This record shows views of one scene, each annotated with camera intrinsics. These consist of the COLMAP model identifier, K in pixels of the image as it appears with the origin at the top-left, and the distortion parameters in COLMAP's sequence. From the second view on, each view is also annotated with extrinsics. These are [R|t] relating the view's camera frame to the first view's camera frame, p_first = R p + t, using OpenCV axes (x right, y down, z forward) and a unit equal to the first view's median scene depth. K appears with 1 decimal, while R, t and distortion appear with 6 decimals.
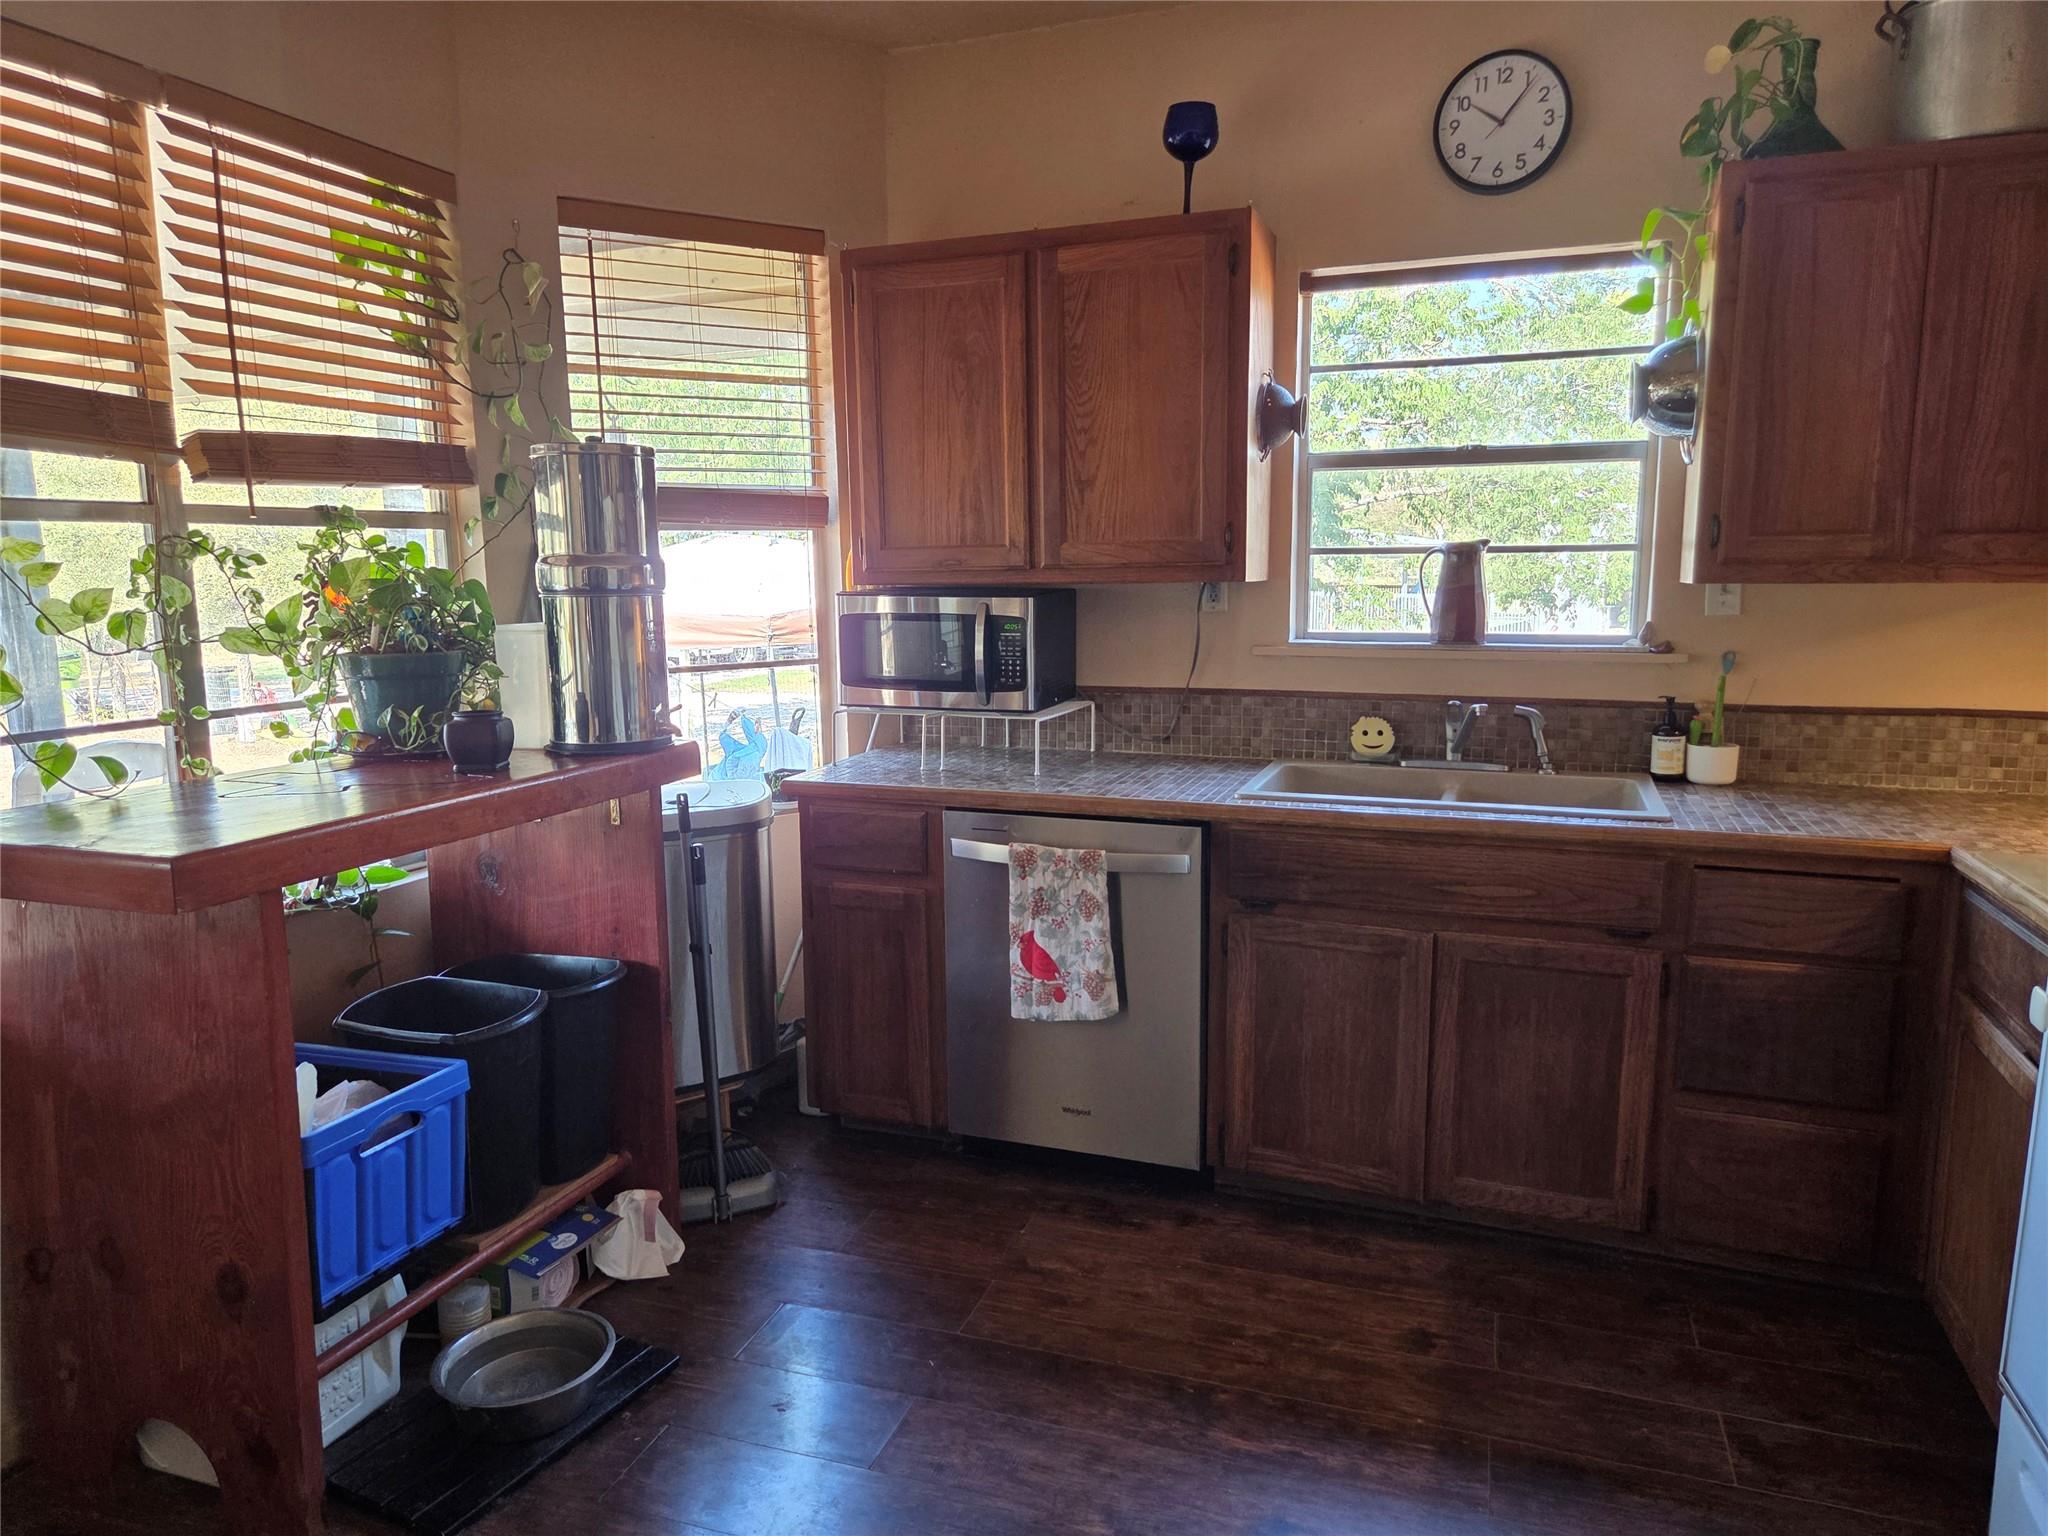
lens RADIAL K [[1356.7, 0, 1012.6], [0, 1356.7, 766.2], [0, 0, 1]] dist [0.048310, -0.000037]
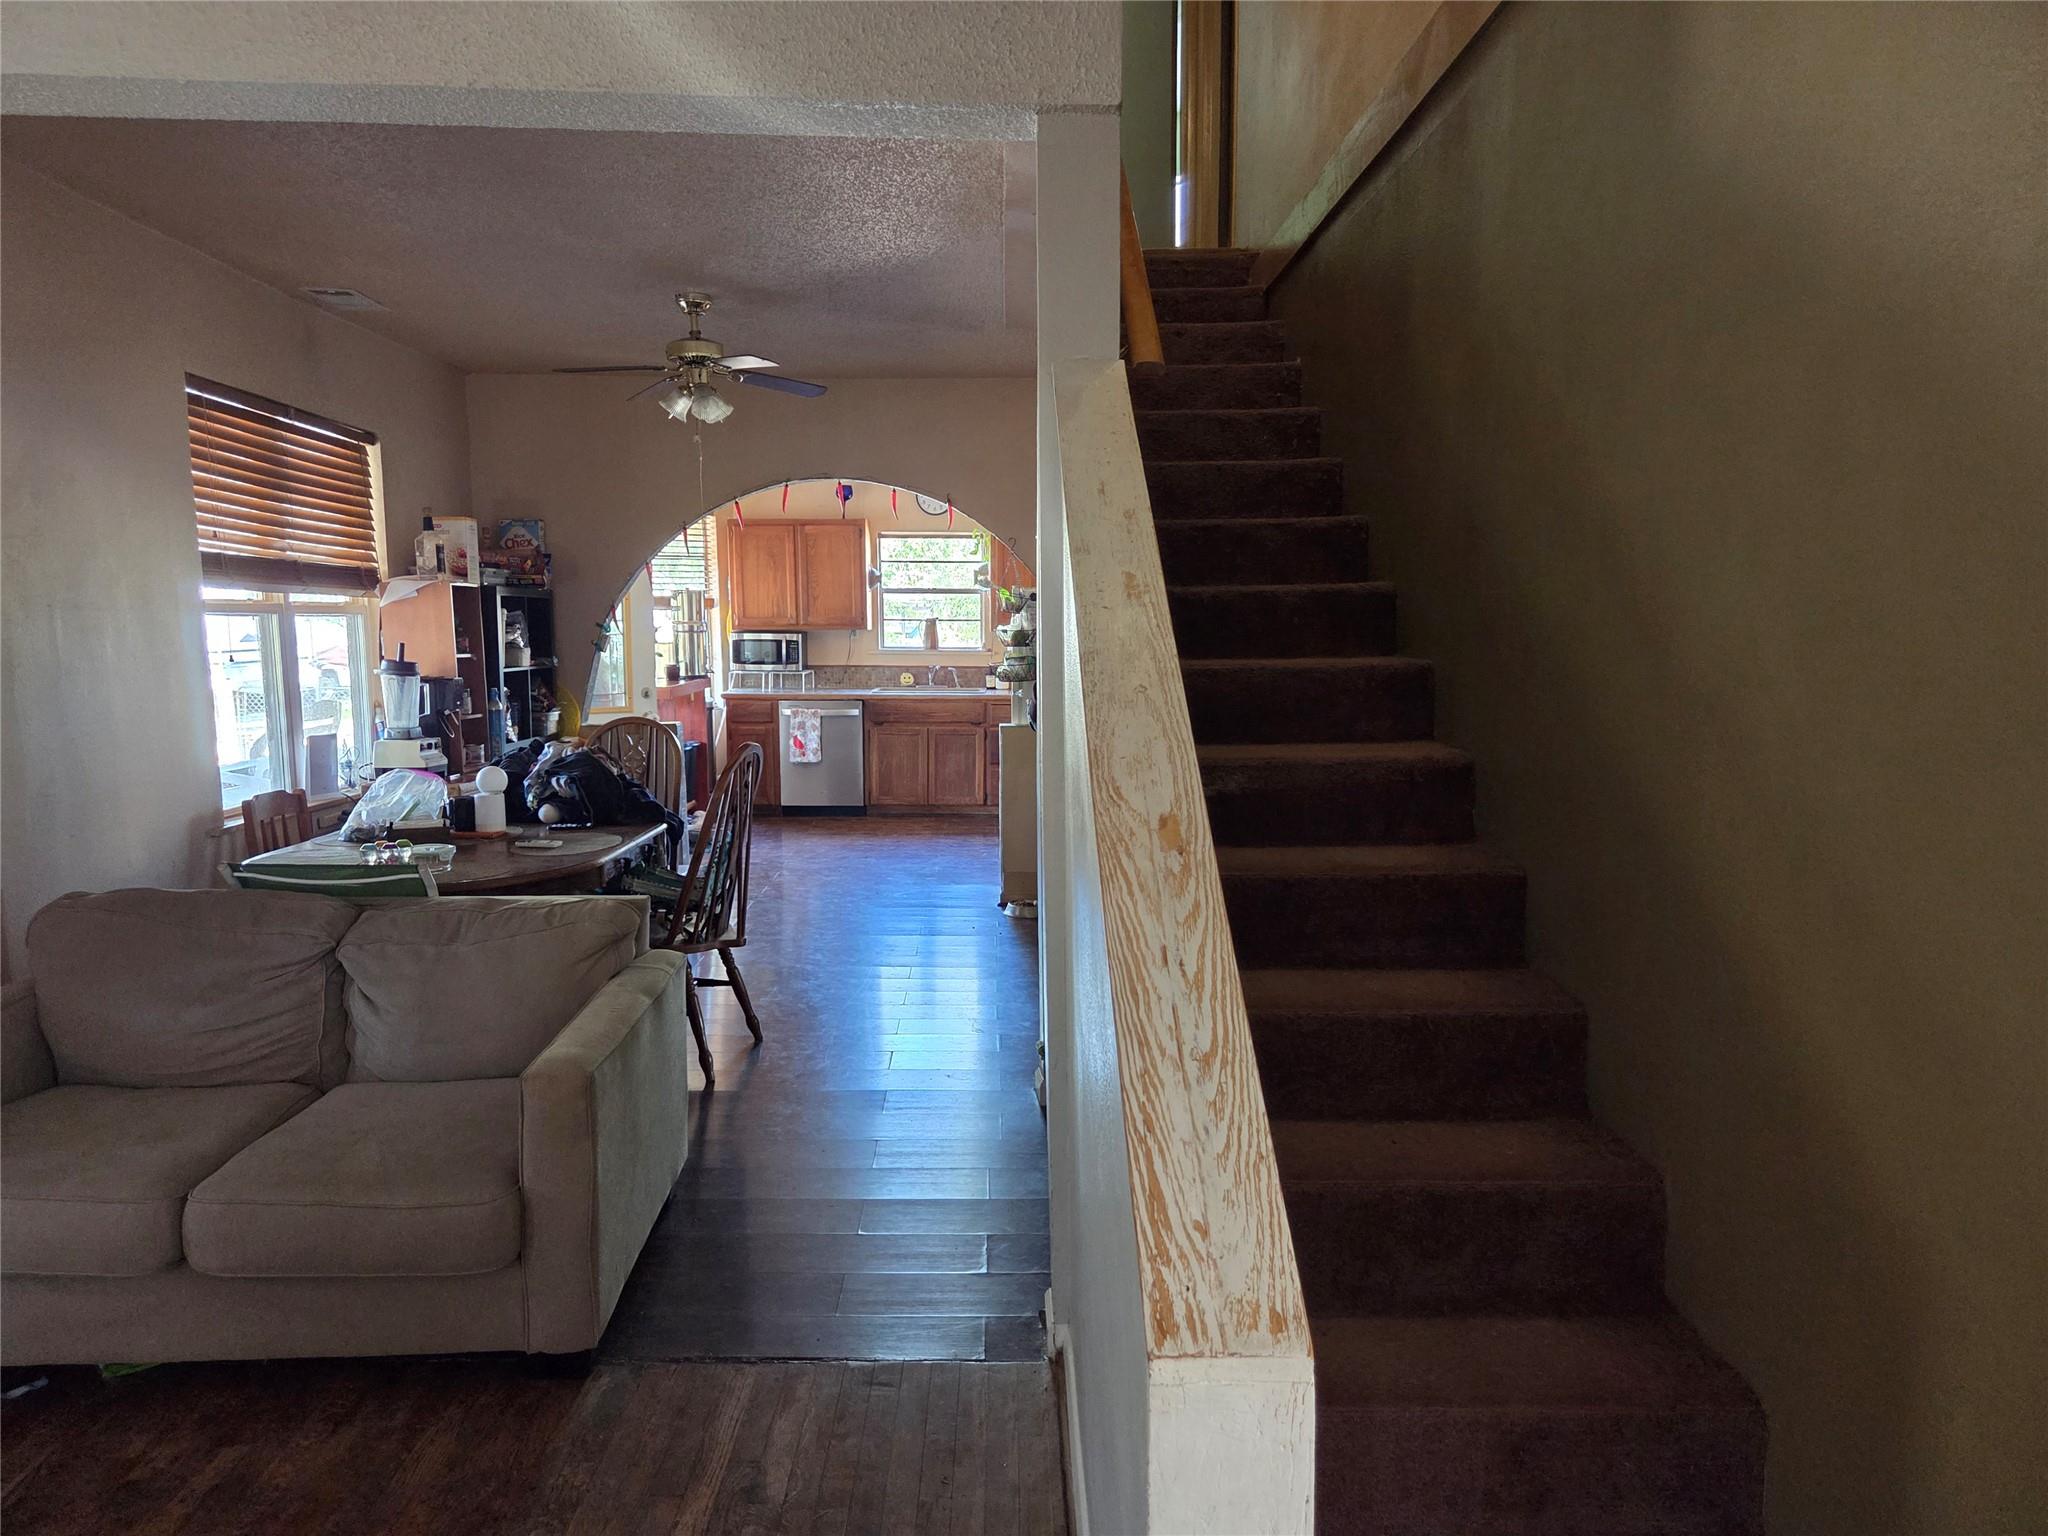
lens RADIAL K [[1356.7, 0, 1020.1], [0, 1356.7, 772.5], [0, 0, 1]] dist [0.048310, -0.000037]
pose [[0.931525, -0.032874, 0.362188, -0.652060], [0.044996, 0.998672, -0.025082, 0.292292], [-0.360882, 0.039661, 0.931768, -2.064418]]
